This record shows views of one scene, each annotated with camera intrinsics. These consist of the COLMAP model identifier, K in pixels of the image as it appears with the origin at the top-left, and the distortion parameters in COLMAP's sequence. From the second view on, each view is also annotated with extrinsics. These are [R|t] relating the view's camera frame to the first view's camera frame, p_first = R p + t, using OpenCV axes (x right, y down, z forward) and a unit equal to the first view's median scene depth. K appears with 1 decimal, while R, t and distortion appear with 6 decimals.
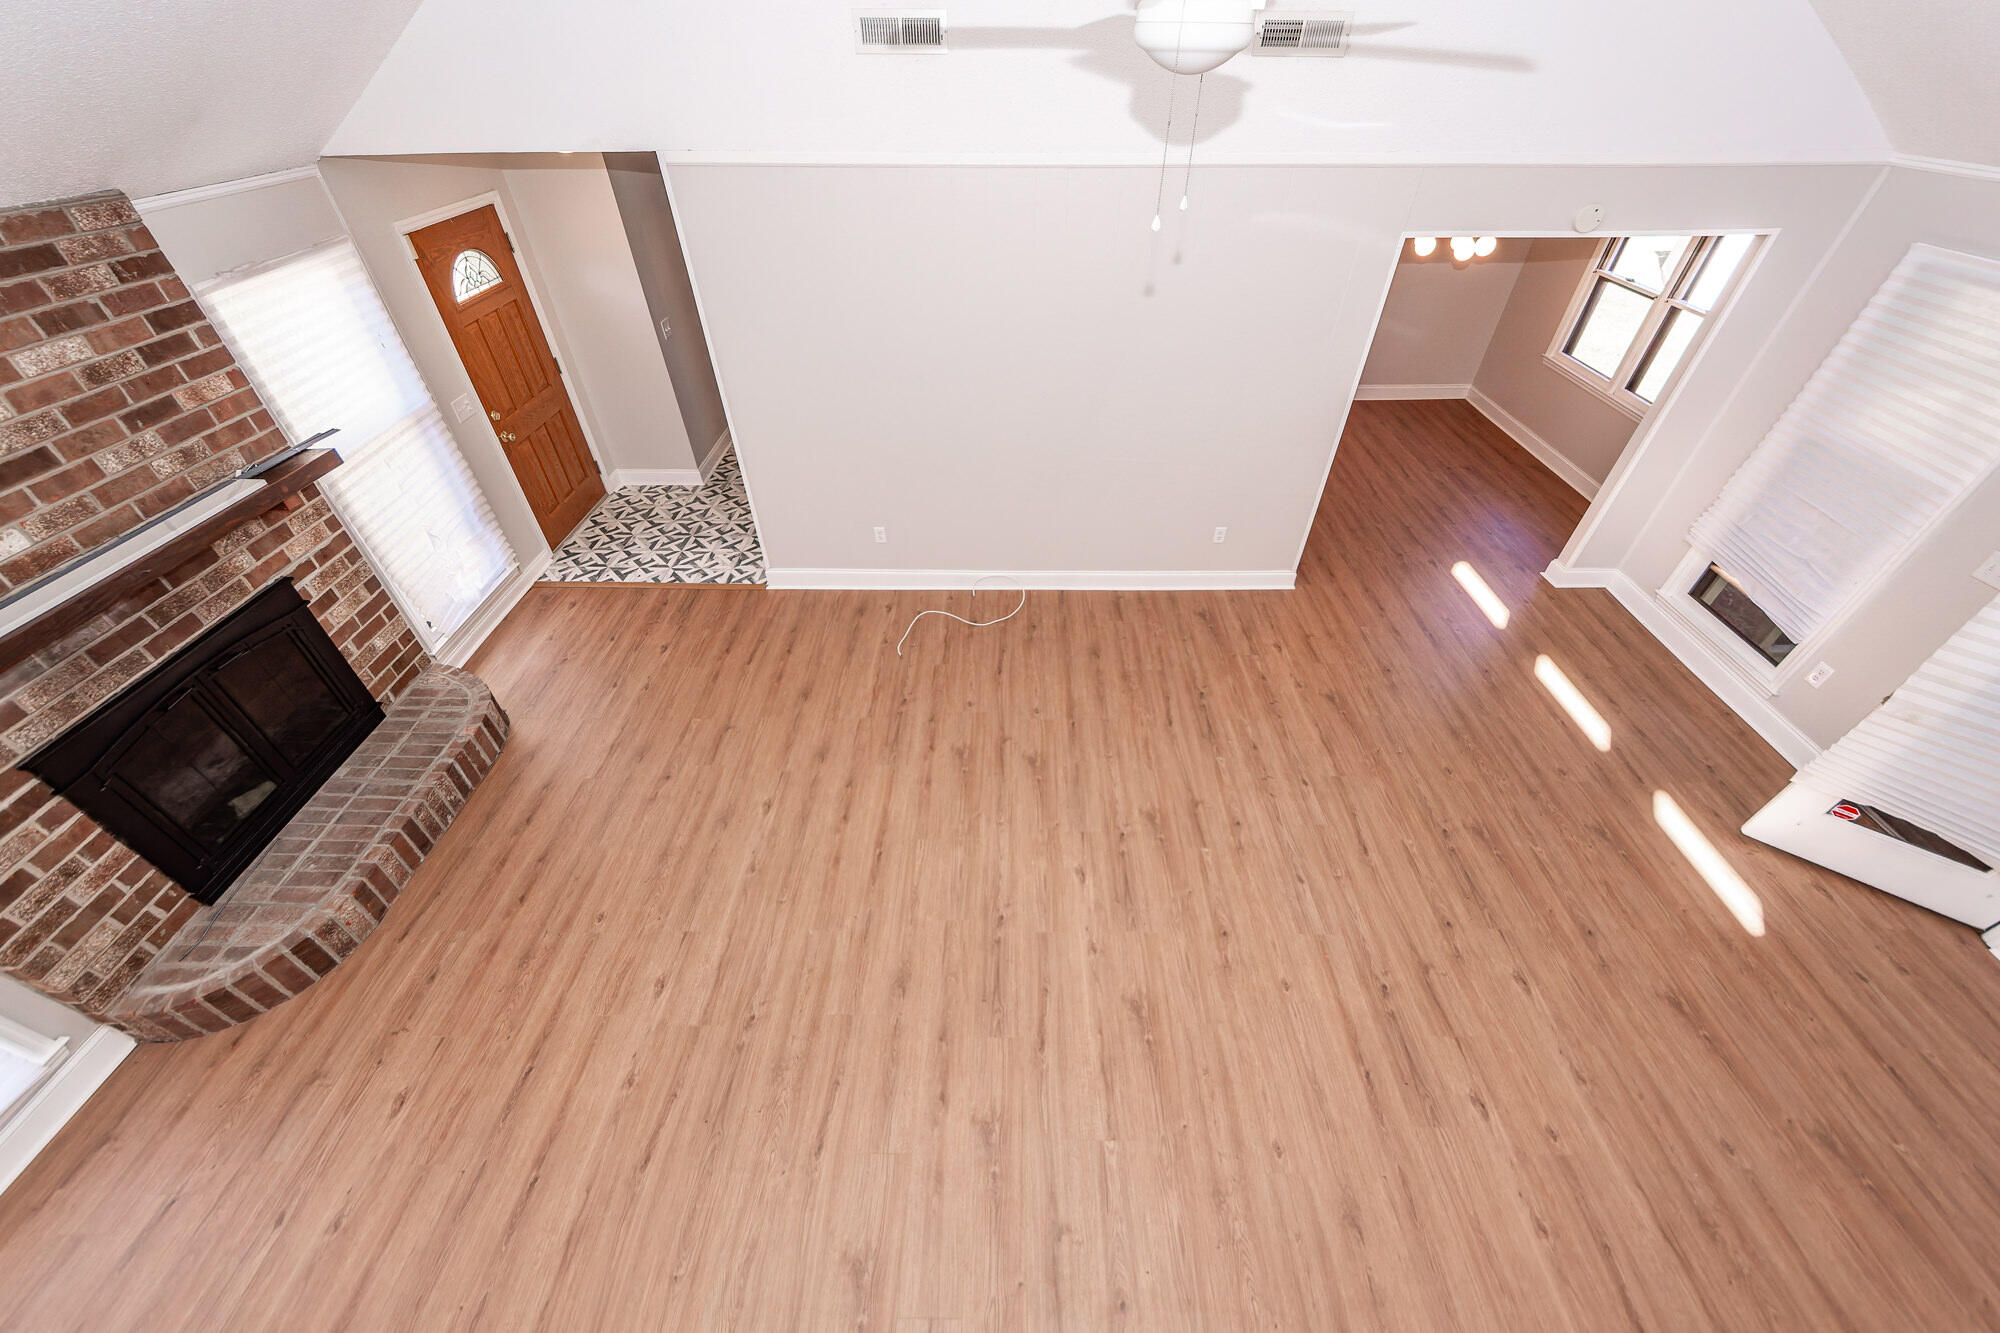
lens RADIAL K [[749.1, 0, 984.6], [0, 749.1, 676.9], [0, 0, 1]] dist [0.008252, -0.005667]
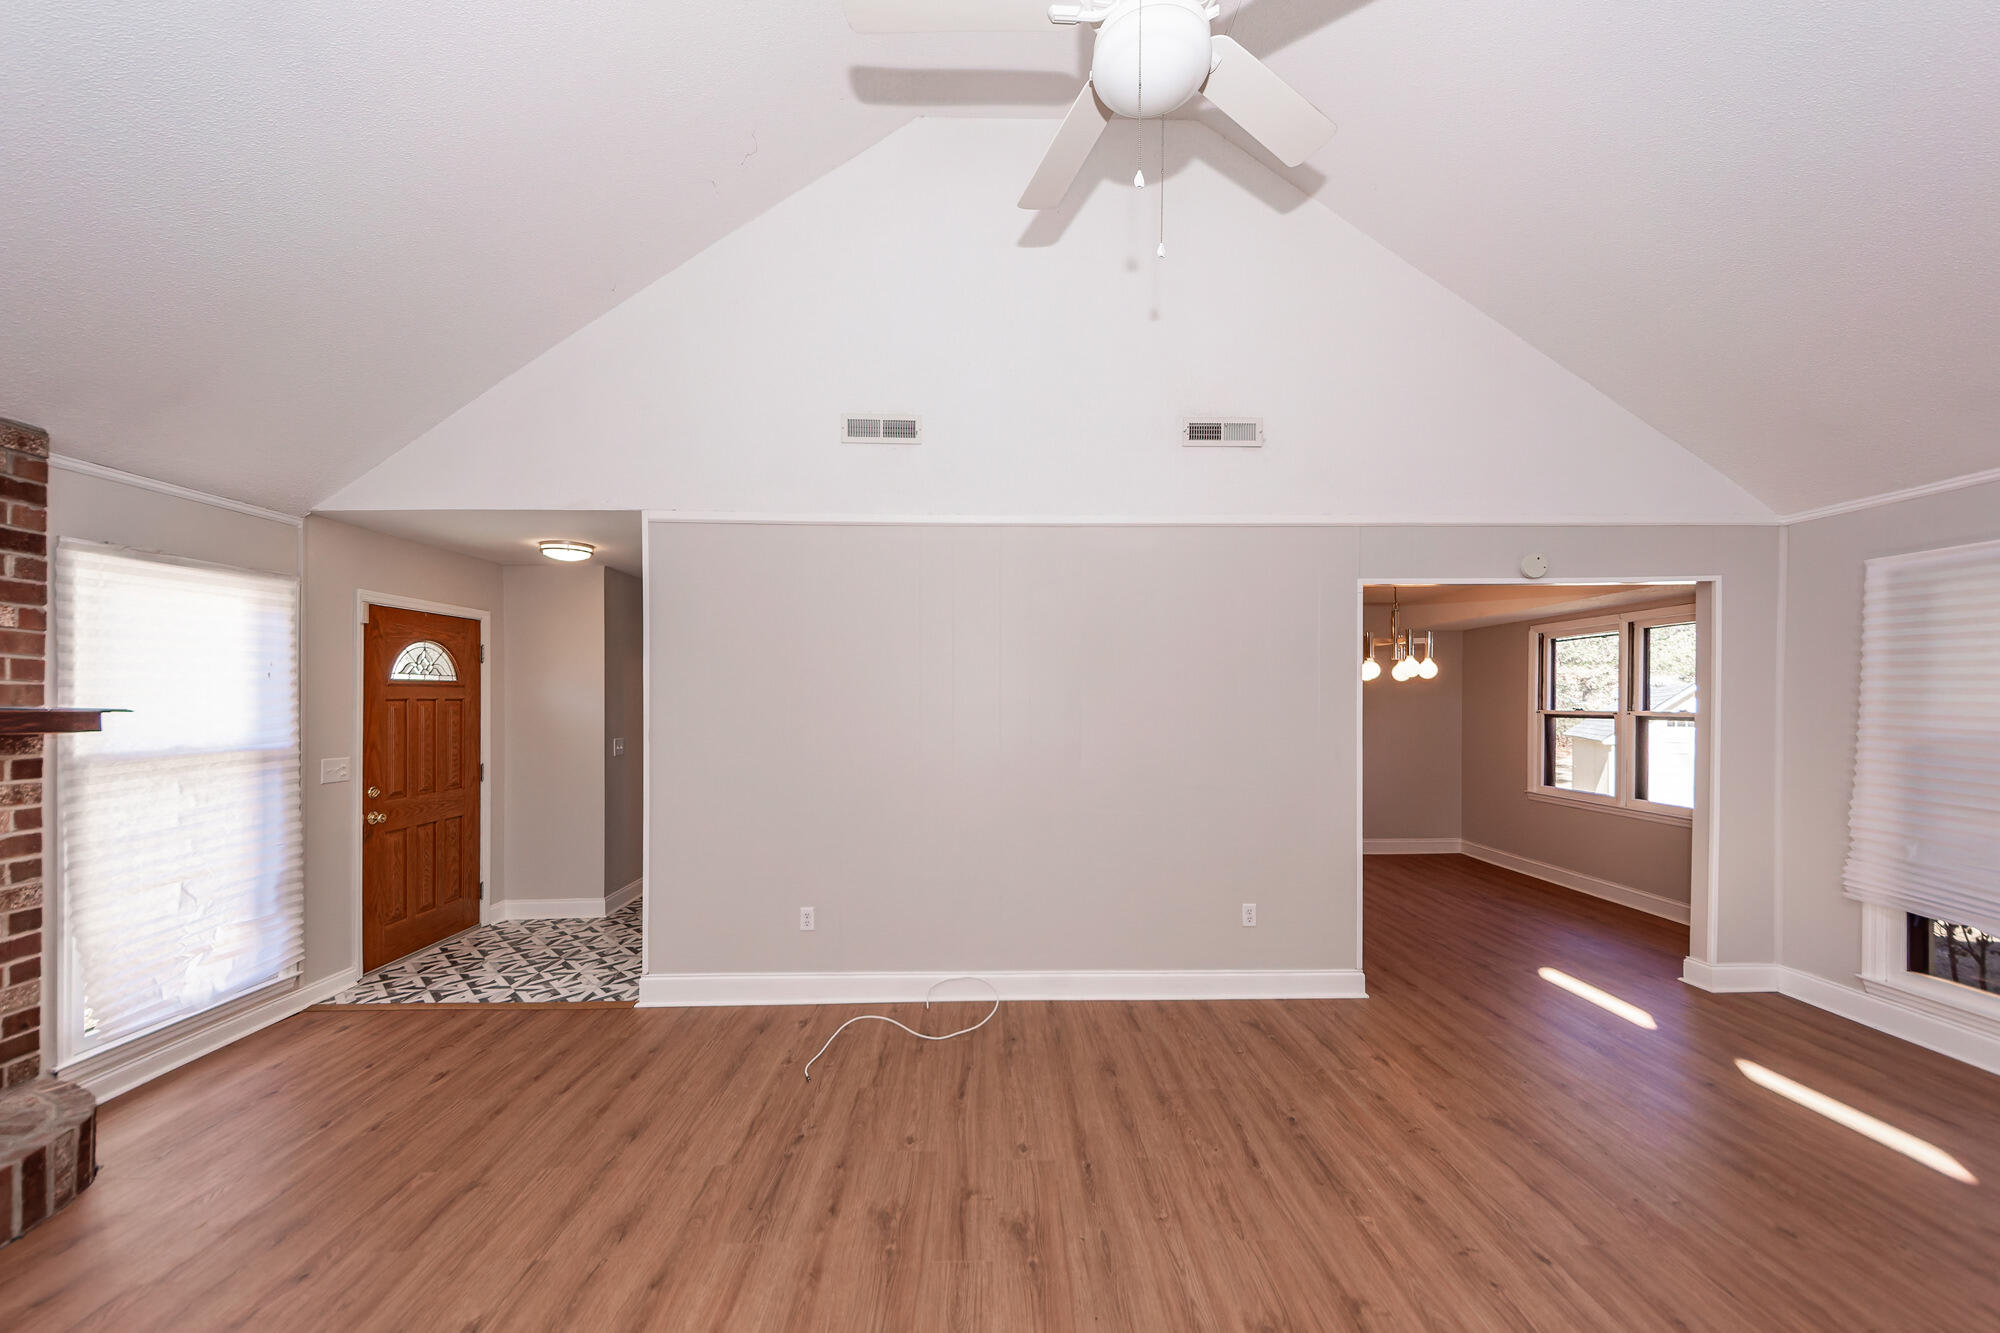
lens RADIAL K [[749.1, 0, 984.6], [0, 749.1, 676.9], [0, 0, 1]] dist [0.008252, -0.005667]
pose [[0.999336, 0.015444, 0.033004, 0.012464], [0.010751, 0.740461, -0.672014, 0.146063], [-0.034817, 0.671922, 0.739803, 0.279275]]
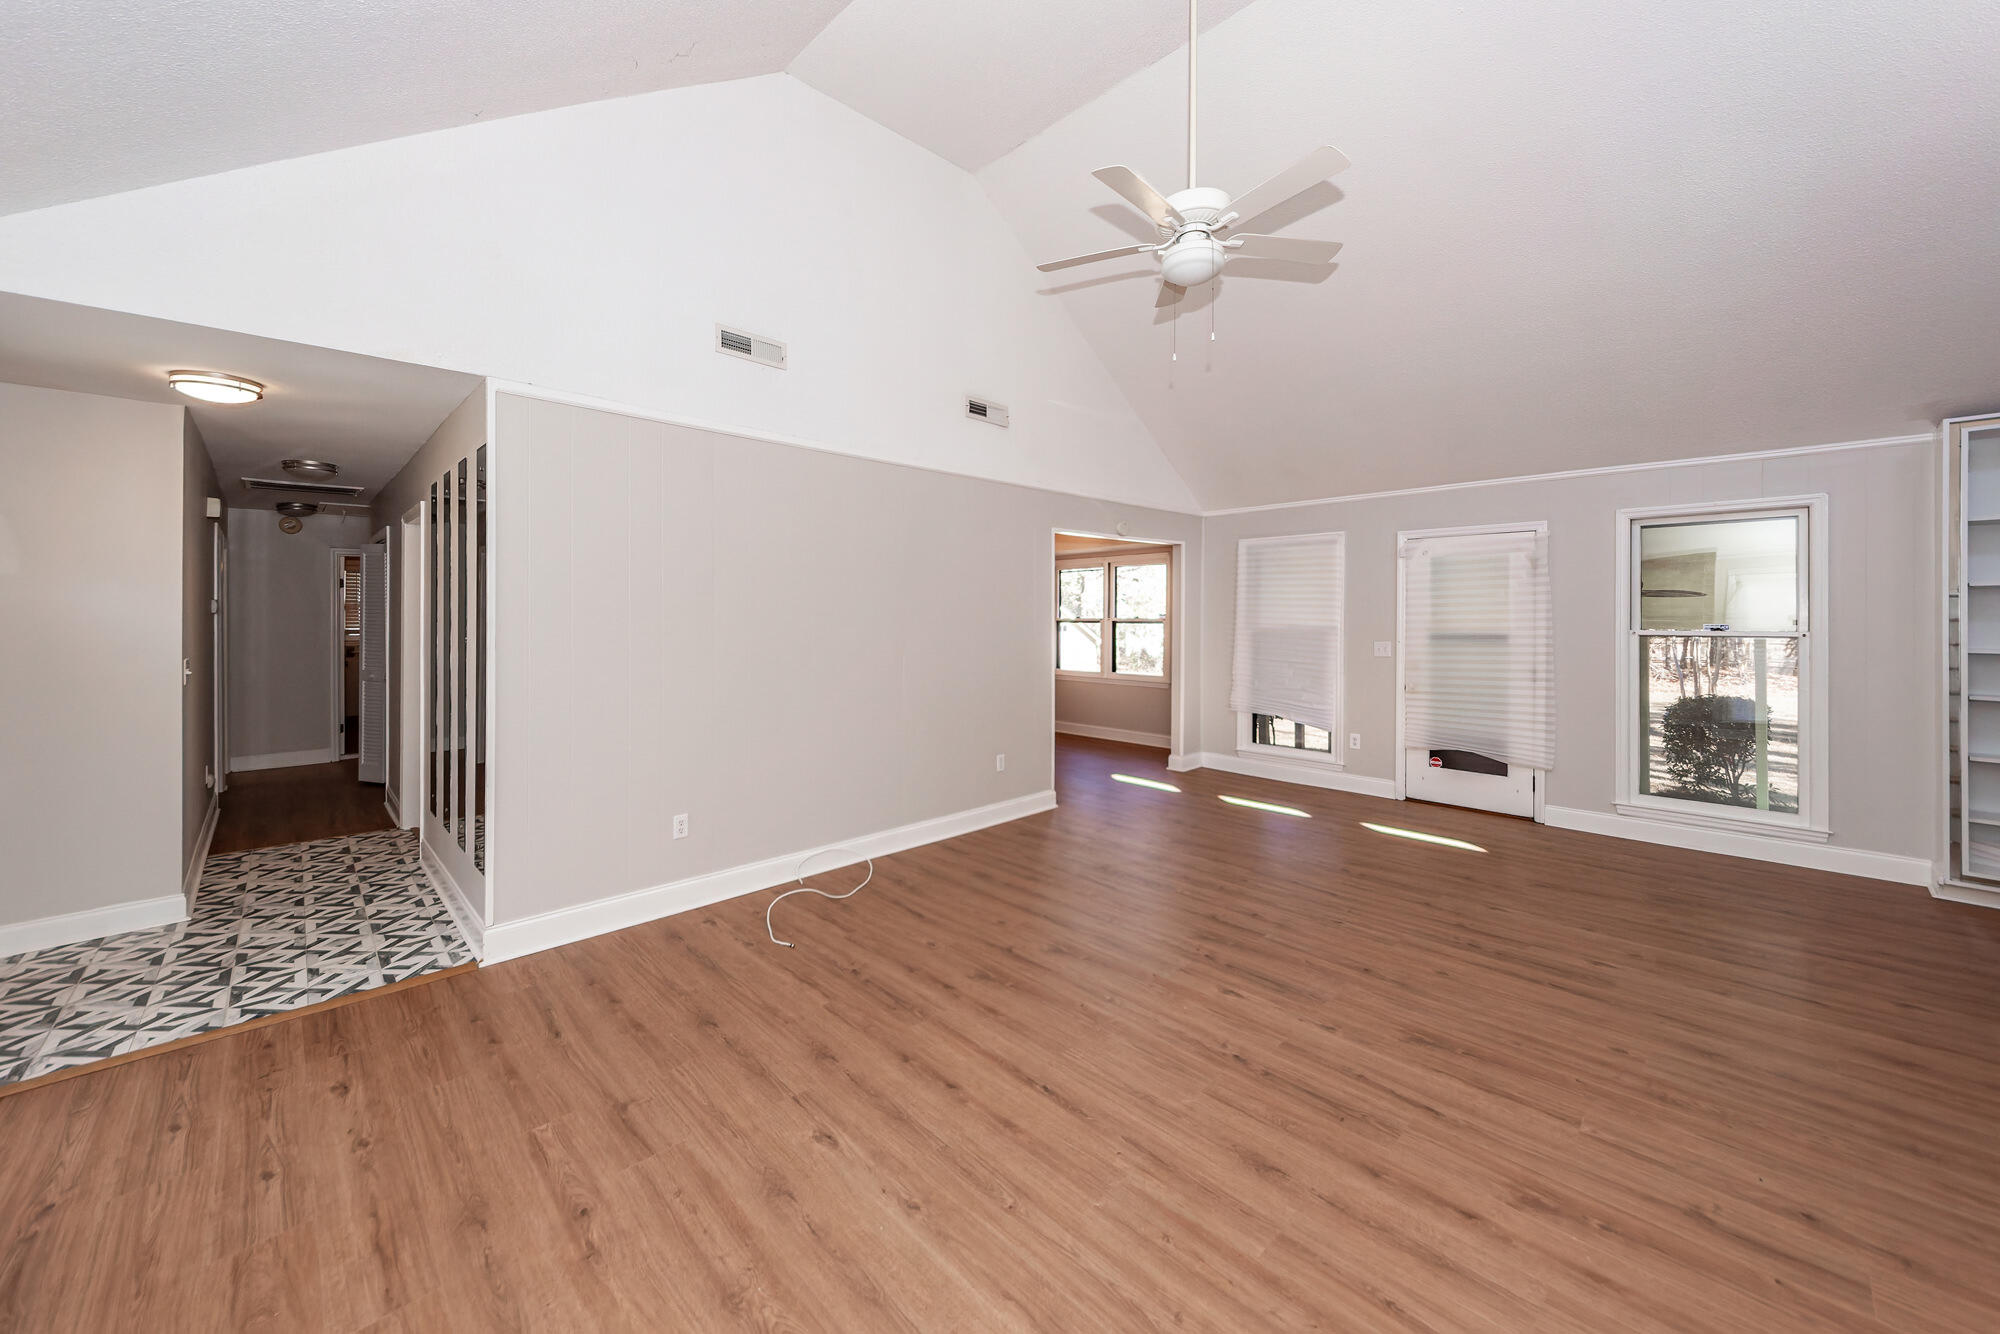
lens RADIAL K [[749.1, 0, 984.6], [0, 749.1, 677.4], [0, 0, 1]] dist [0.008252, -0.005667]
pose [[0.714874, -0.044971, 0.697805, -0.458307], [0.442992, 0.801250, -0.402190, 0.136285], [-0.541029, 0.596637, 0.592715, 0.298354]]
